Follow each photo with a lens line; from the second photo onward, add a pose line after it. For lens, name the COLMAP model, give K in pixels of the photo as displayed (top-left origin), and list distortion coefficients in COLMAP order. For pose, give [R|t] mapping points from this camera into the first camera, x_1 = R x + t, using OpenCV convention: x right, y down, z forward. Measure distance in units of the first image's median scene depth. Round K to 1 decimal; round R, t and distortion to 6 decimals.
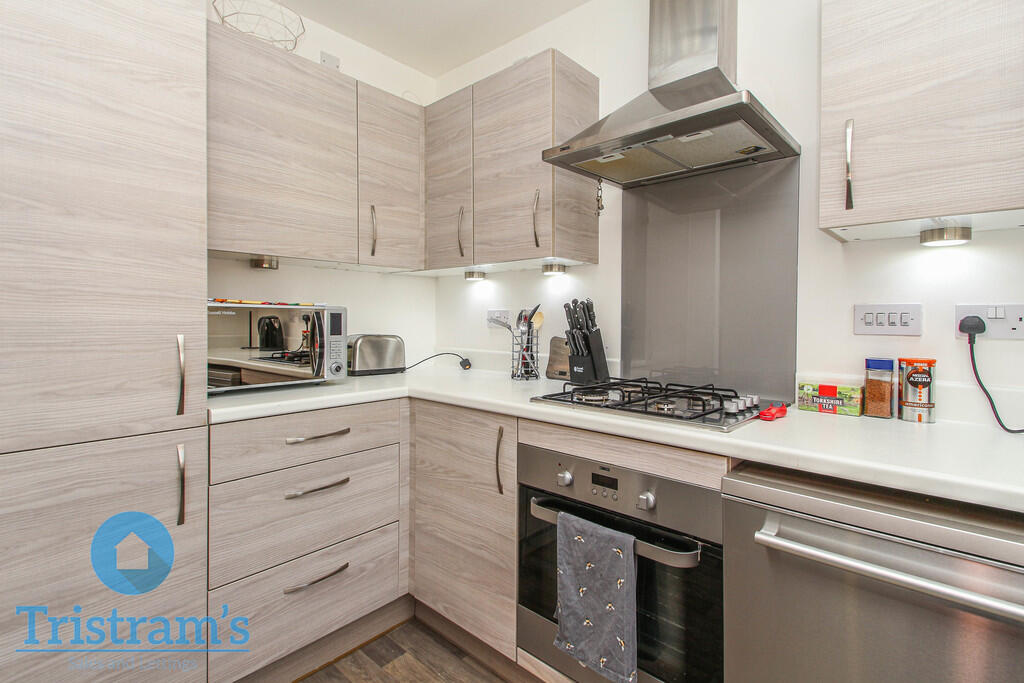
lens RADIAL K [[487.5, 0, 520.8], [0, 487.5, 326.2], [0, 0, 1]] dist [0.020397, -0.002244]
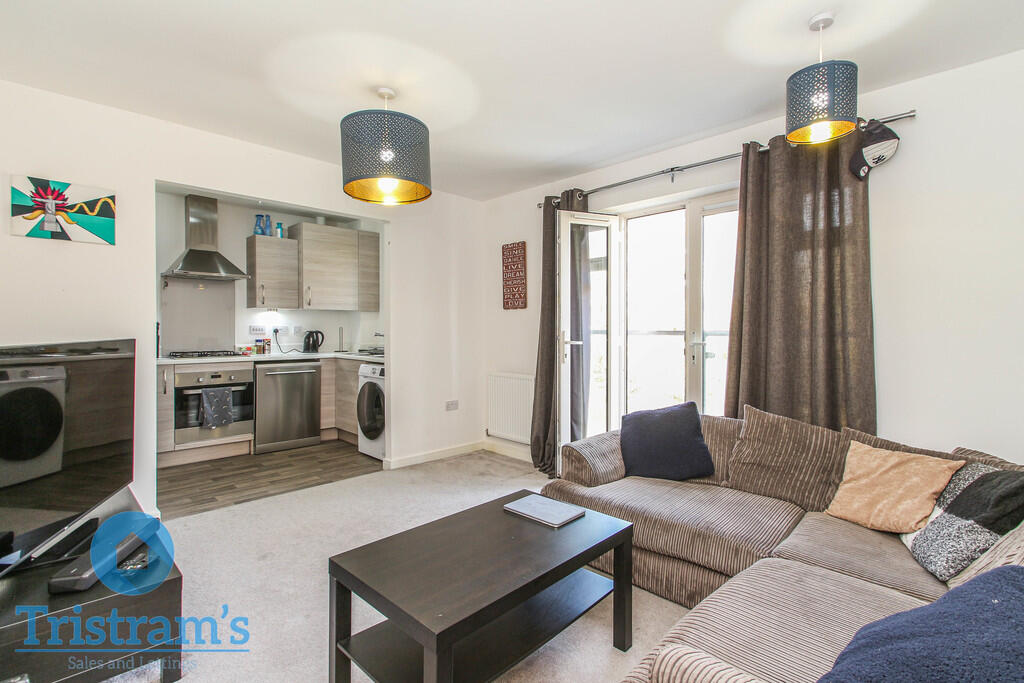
lens RADIAL K [[487.5, 0, 527.7], [0, 487.5, 333.8], [0, 0, 1]] dist [0.020397, -0.002244]
pose [[0.045769, -0.017255, 0.998803, -2.776198], [0.010352, 0.999805, 0.016798, -0.020715], [-0.998898, 0.009571, 0.045938, -1.194803]]
